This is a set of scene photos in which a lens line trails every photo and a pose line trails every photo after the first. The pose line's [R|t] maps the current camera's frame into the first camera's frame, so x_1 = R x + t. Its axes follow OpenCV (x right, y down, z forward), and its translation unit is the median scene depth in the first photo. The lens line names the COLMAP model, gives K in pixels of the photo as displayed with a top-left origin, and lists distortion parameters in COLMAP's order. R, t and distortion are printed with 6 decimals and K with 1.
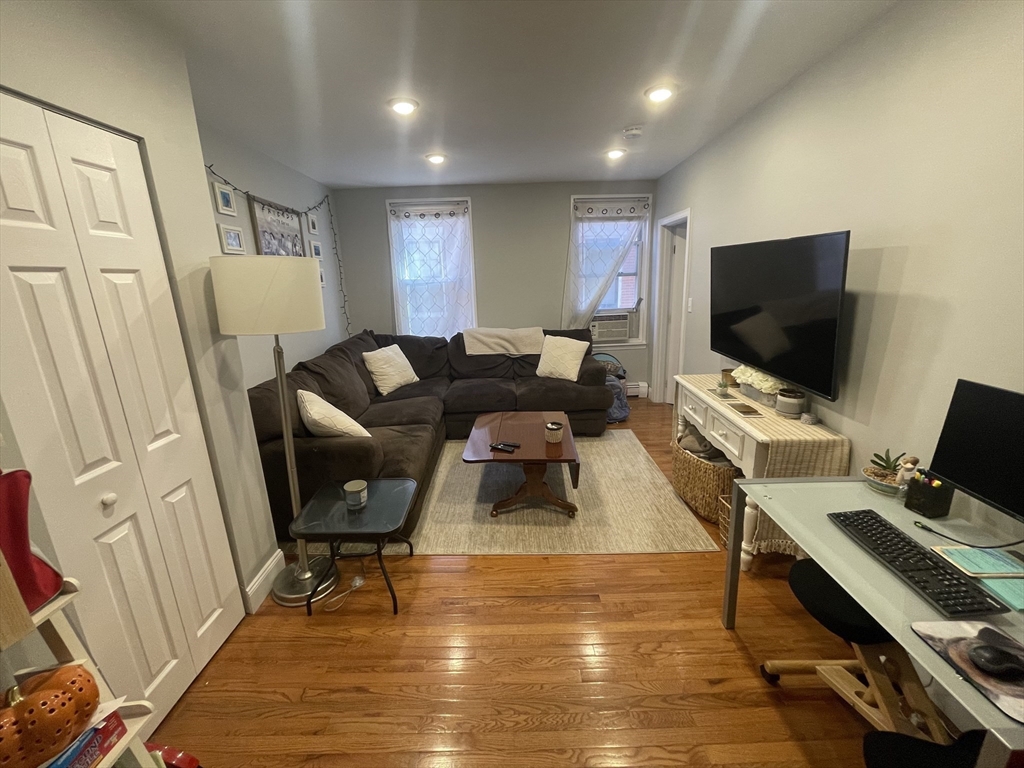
lens RADIAL K [[417.0, 0, 512.0], [0, 417.0, 384.0], [0, 0, 1]] dist [-0.000543, 0.000070]
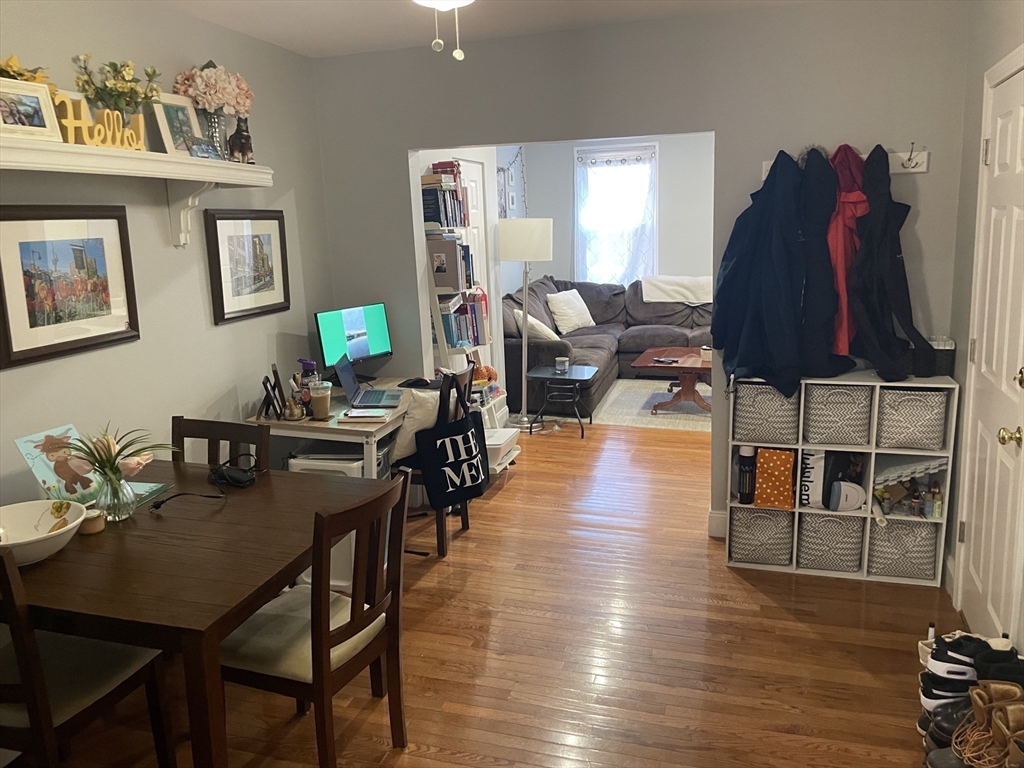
lens RADIAL K [[782.4, 0, 512.0], [0, 782.4, 384.0], [0, 0, 1]] dist [0.087595, -0.113708]
pose [[0.955779, 0.056018, -0.288702, 0.141458], [-0.065943, 0.997516, -0.024761, 0.192416], [0.286598, 0.042704, 0.957099, -0.867586]]
